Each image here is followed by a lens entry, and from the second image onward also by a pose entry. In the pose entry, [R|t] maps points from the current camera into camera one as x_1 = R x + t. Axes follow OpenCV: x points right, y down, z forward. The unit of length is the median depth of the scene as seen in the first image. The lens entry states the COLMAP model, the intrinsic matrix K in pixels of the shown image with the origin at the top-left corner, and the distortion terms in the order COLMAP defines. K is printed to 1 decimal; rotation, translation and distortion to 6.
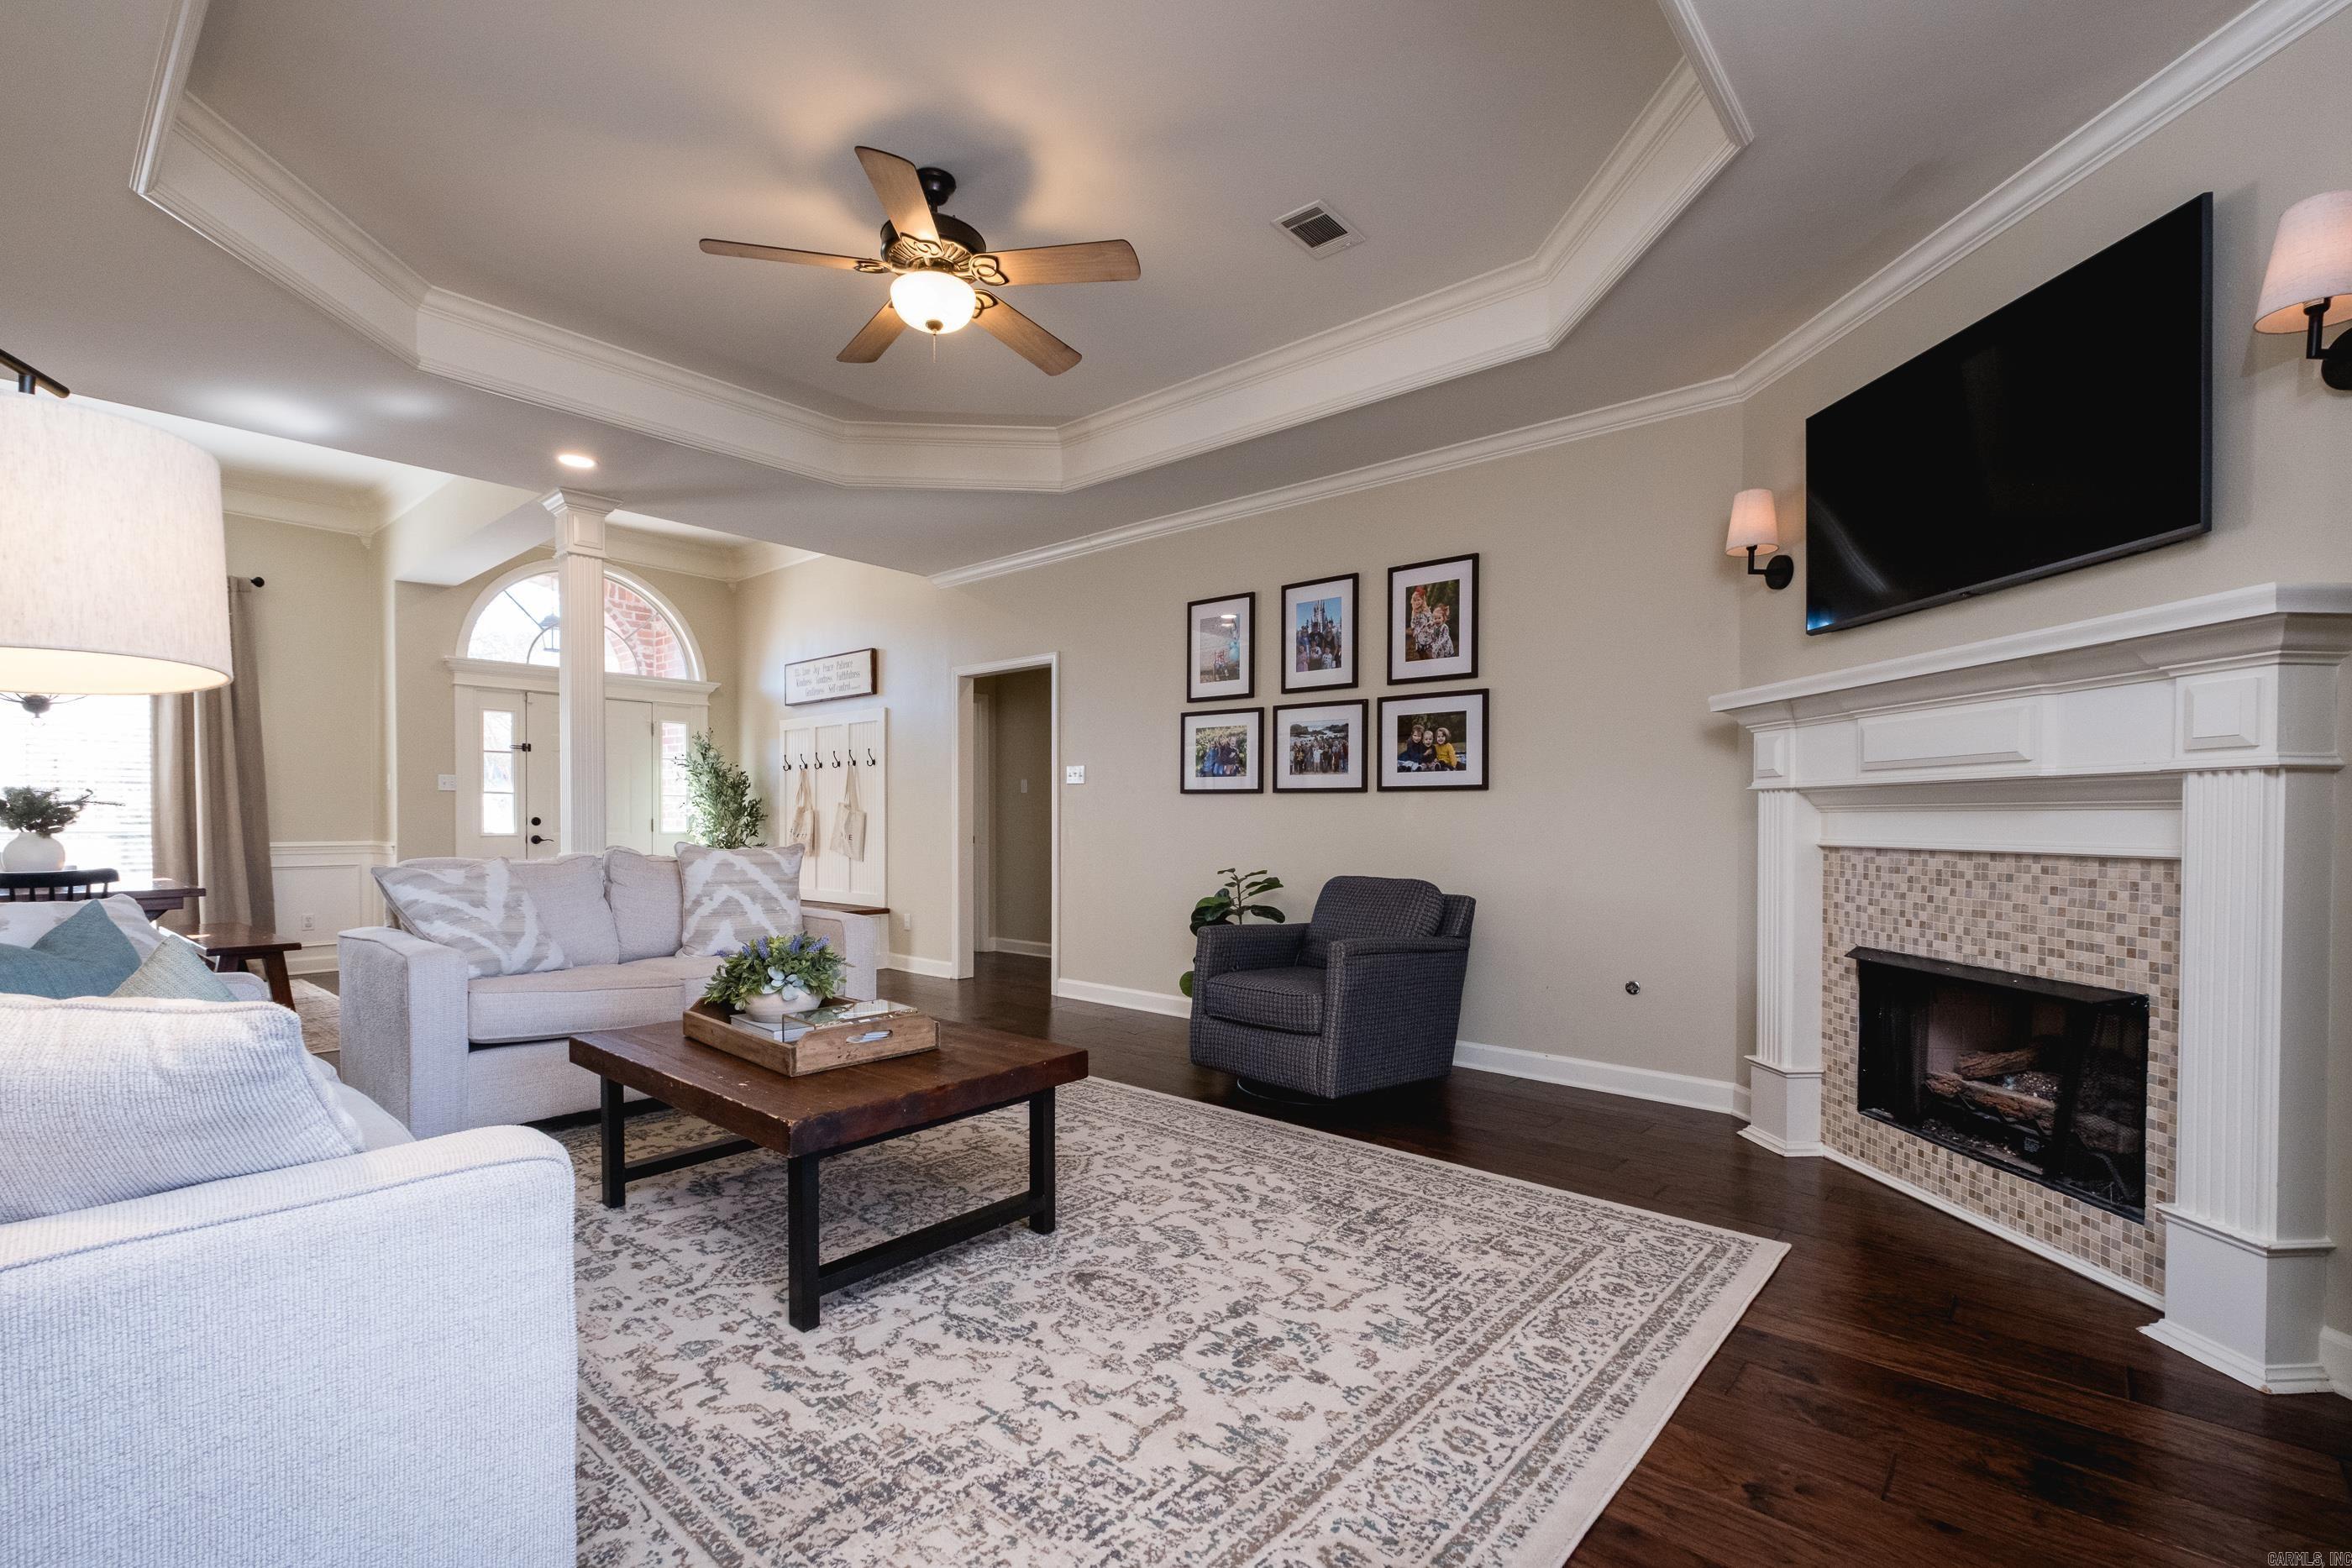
lens RADIAL K [[1027.4, 0, 1173.8], [0, 1027.4, 826.9], [0, 0, 1]] dist [0.009280, -0.006044]
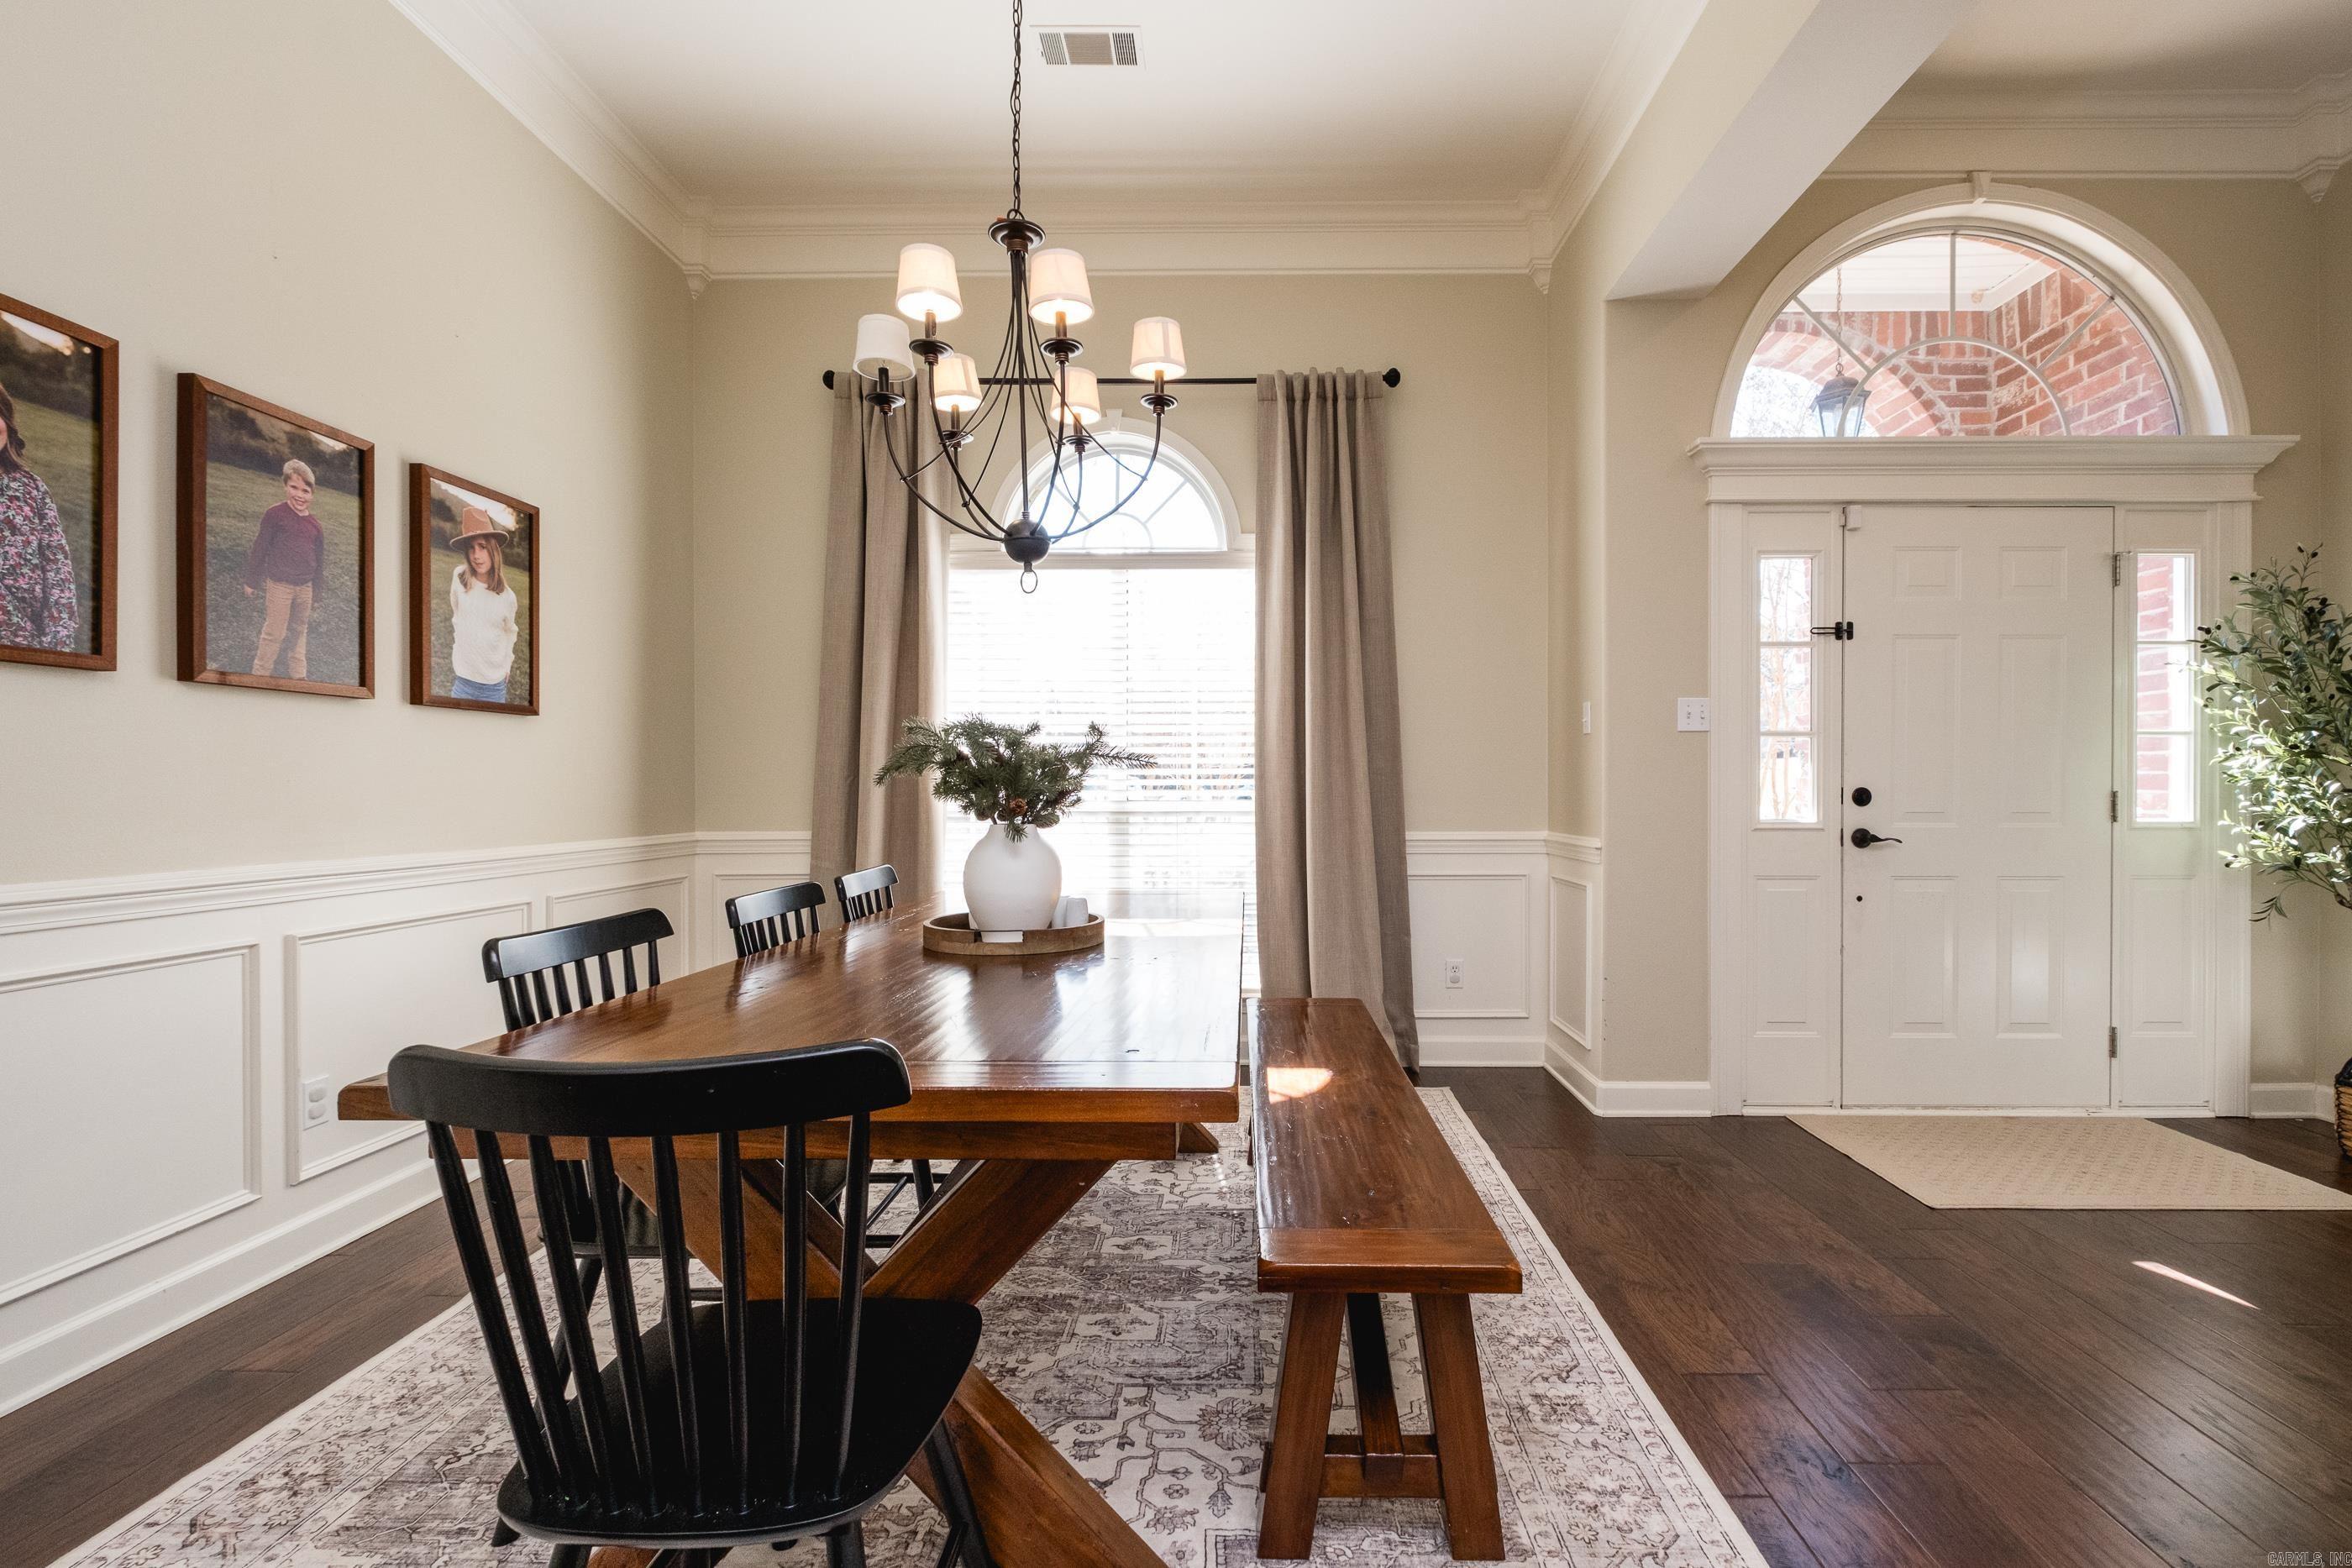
lens RADIAL K [[1027.4, 0, 1234.9], [0, 1027.4, 781.6], [0, 0, 1]] dist [0.009280, -0.006044]
pose [[0.646227, -0.004211, -0.763133, -1.114760], [-0.004519, 0.999946, -0.009345, -0.015090], [0.763132, 0.009488, 0.646173, 1.239533]]
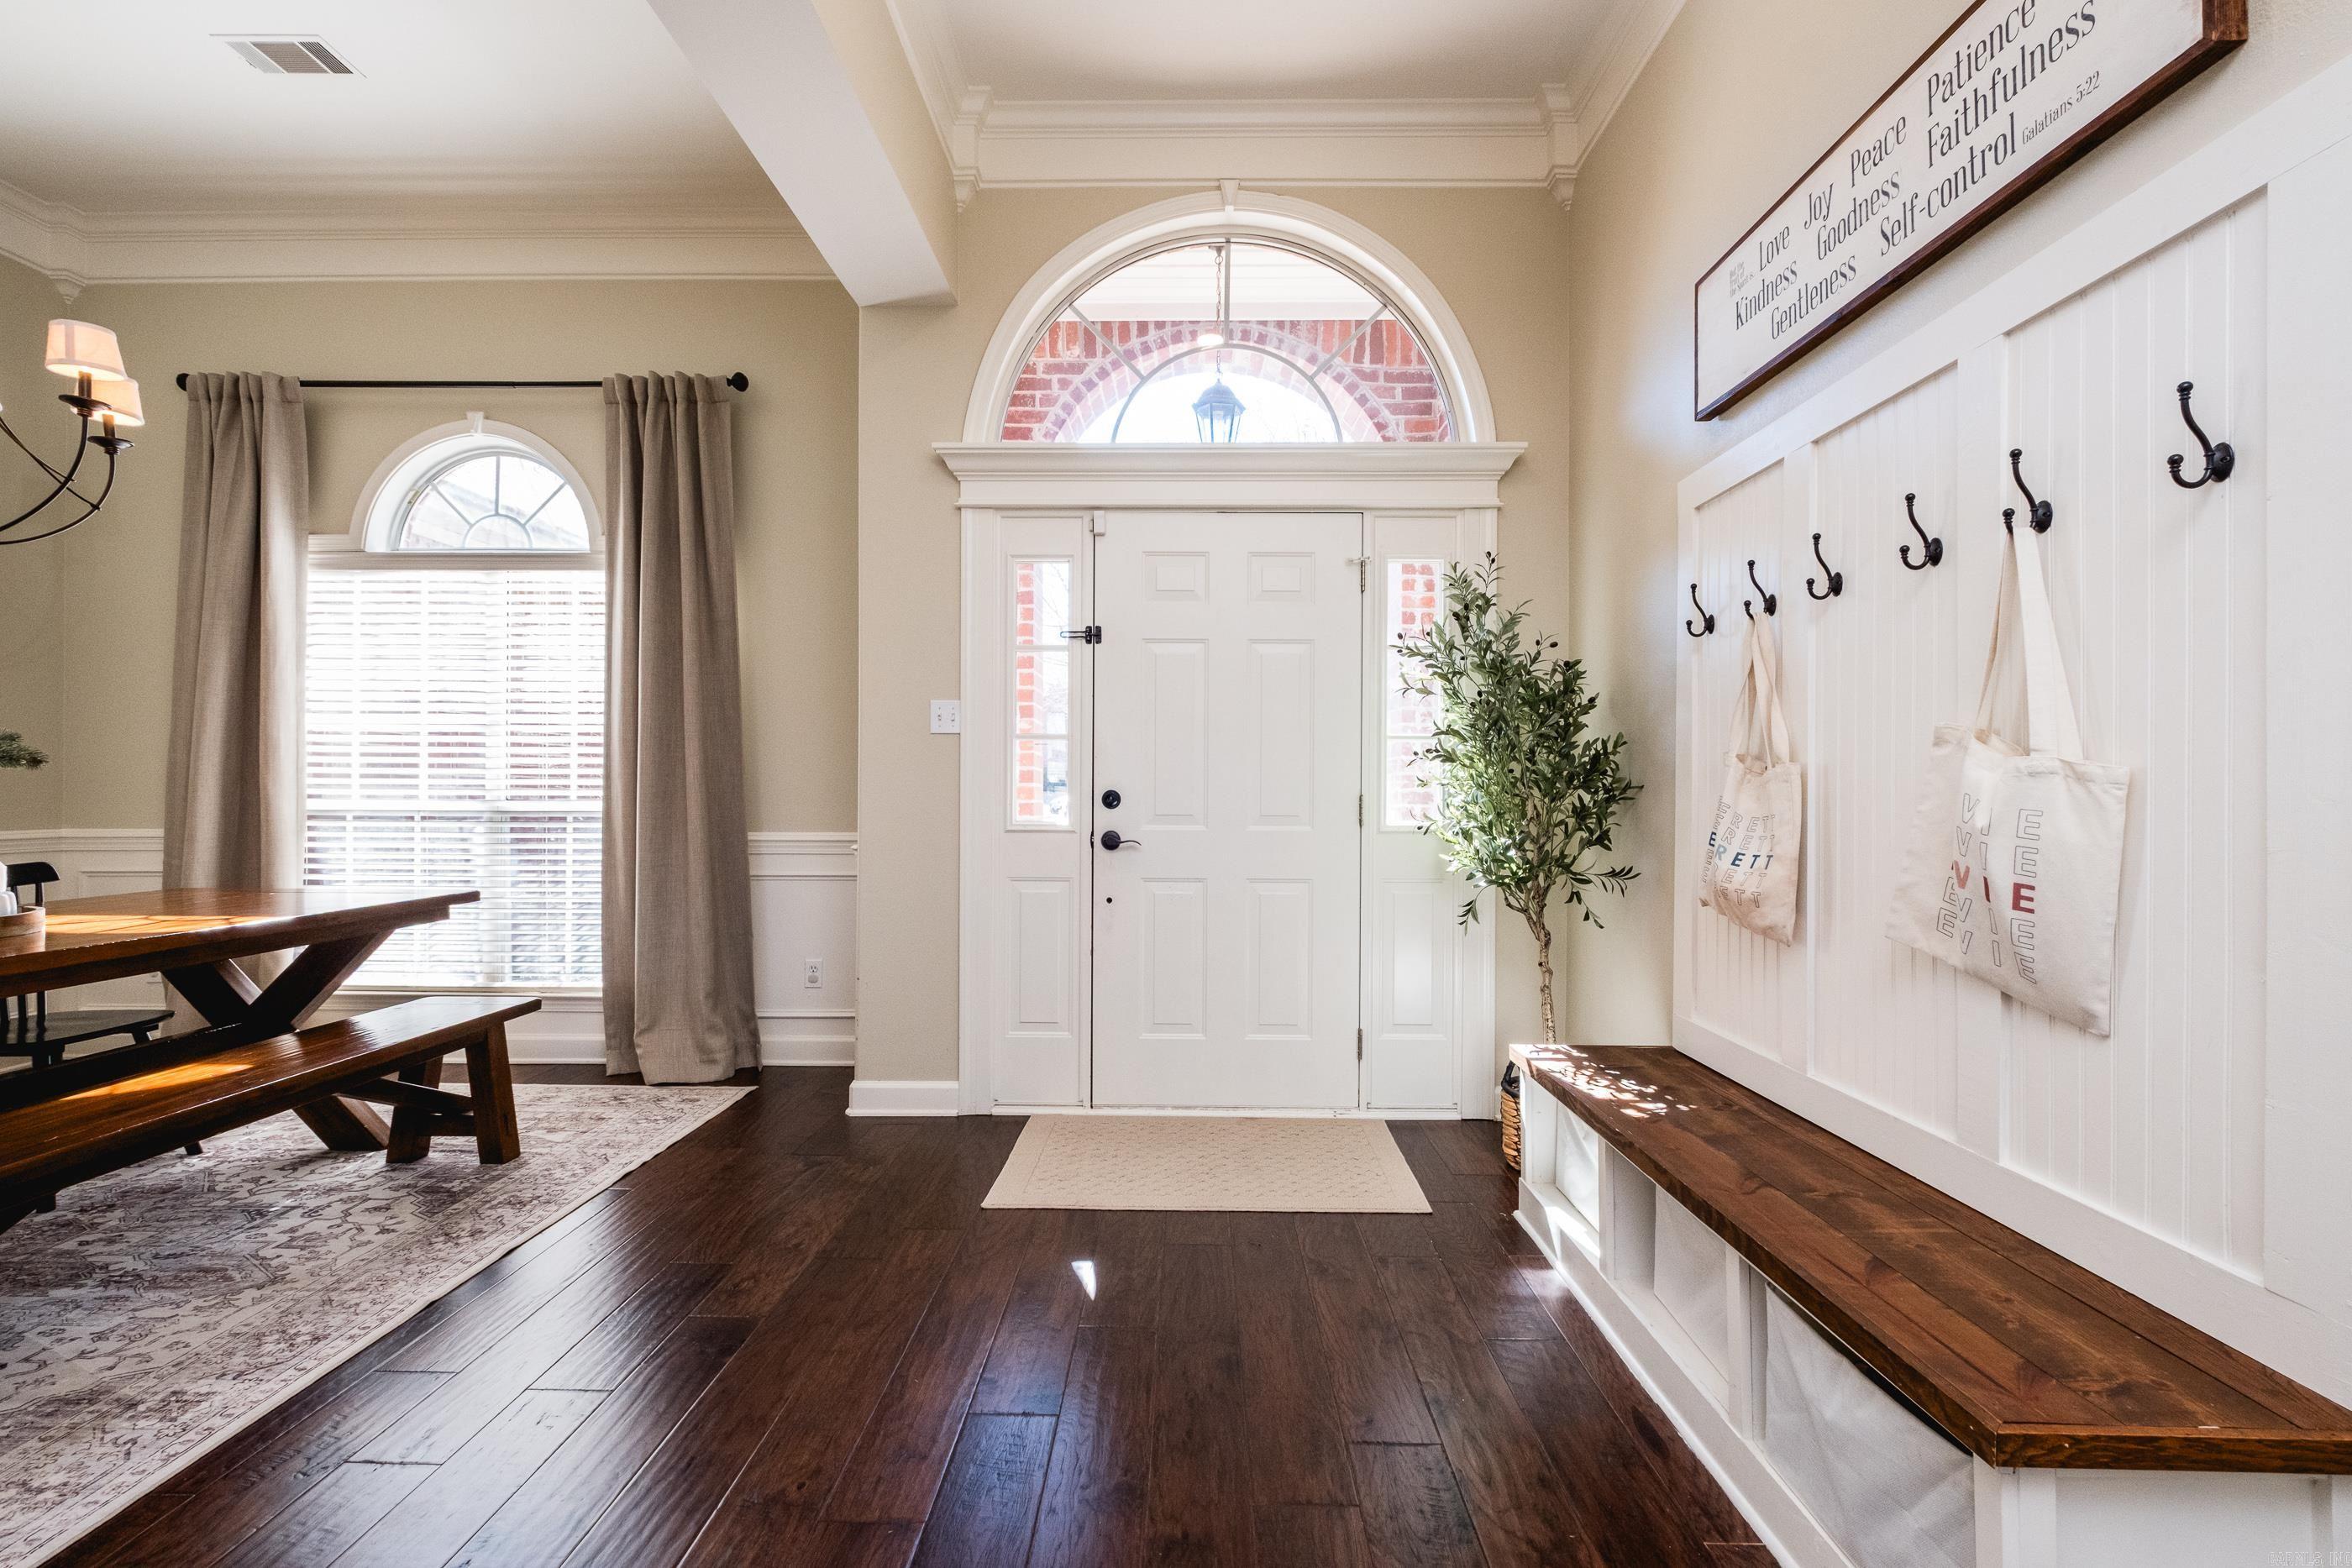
lens RADIAL K [[1027.4, 0, 1190.0], [0, 1027.4, 779.6], [0, 0, 1]] dist [0.009280, -0.006044]
pose [[0.645455, -0.006842, -0.763768, -0.624381], [-0.008230, 0.999840, -0.015911, -0.016482], [0.763754, 0.016556, 0.645295, 1.810072]]
